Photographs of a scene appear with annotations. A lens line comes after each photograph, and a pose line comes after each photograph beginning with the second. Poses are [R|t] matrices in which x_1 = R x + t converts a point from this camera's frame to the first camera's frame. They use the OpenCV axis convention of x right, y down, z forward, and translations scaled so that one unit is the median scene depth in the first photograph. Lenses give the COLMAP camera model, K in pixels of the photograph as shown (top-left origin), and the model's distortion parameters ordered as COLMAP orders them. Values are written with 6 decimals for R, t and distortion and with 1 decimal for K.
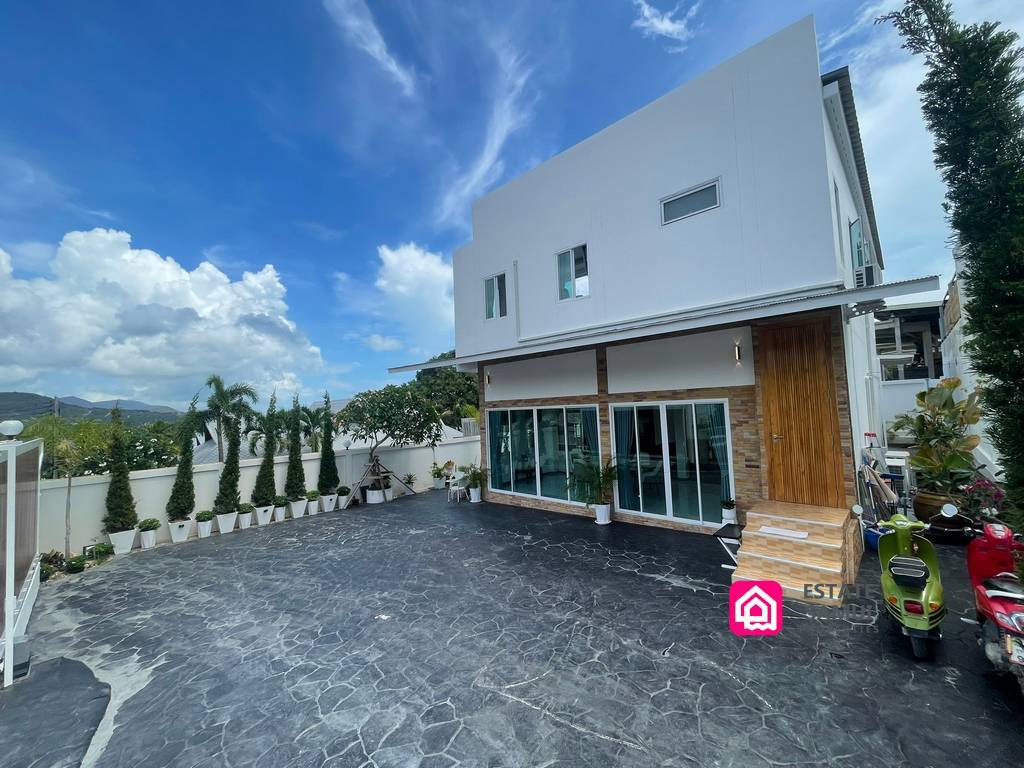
lens RADIAL K [[412.5, 0, 514.0], [0, 412.5, 380.4], [0, 0, 1]] dist [-0.003982, -0.000355]
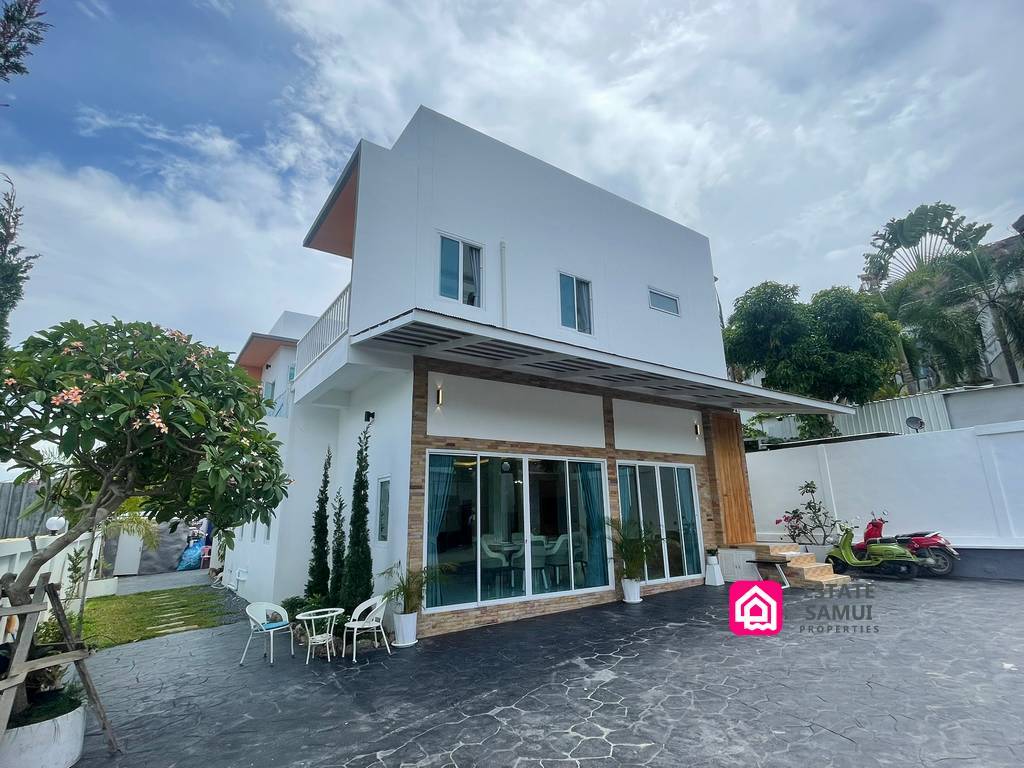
lens RADIAL K [[521.0, 0, 508.2], [0, 521.0, 376.1], [0, 0, 1]] dist [0.000803, -0.001708]
pose [[0.210945, 0.293810, 0.932297, -0.905796], [-0.048005, 0.955722, -0.290330, 0.217813], [-0.976318, 0.016489, 0.215709, 0.967904]]
